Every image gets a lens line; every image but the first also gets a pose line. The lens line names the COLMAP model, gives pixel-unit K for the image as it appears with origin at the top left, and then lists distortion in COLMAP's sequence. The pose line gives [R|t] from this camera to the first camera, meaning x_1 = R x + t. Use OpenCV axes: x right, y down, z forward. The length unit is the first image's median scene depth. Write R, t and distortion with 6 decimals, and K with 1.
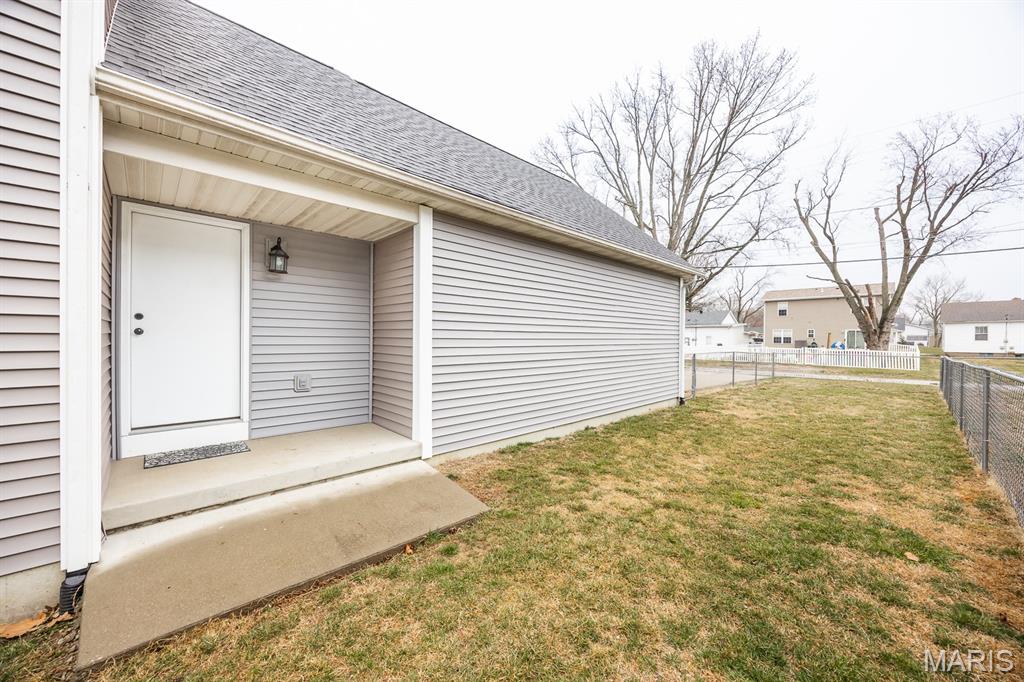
lens RADIAL K [[399.2, 0, 515.9], [0, 399.2, 340.5], [0, 0, 1]] dist [-0.001683, 0.000099]
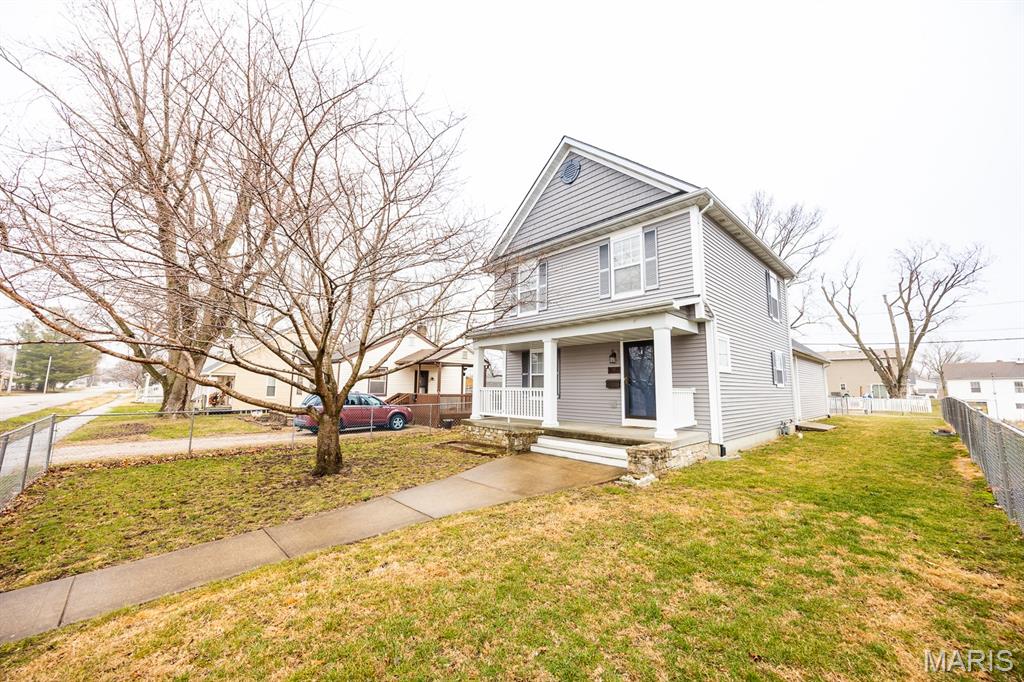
lens RADIAL K [[399.2, 0, 512.0], [0, 399.2, 338.2], [0, 0, 1]] dist [-0.001683, 0.000099]
pose [[0.999888, 0.002516, -0.014725, -0.377768], [-0.004464, 0.990993, -0.133837, 0.006248], [0.014255, 0.133887, 0.990894, -0.379489]]
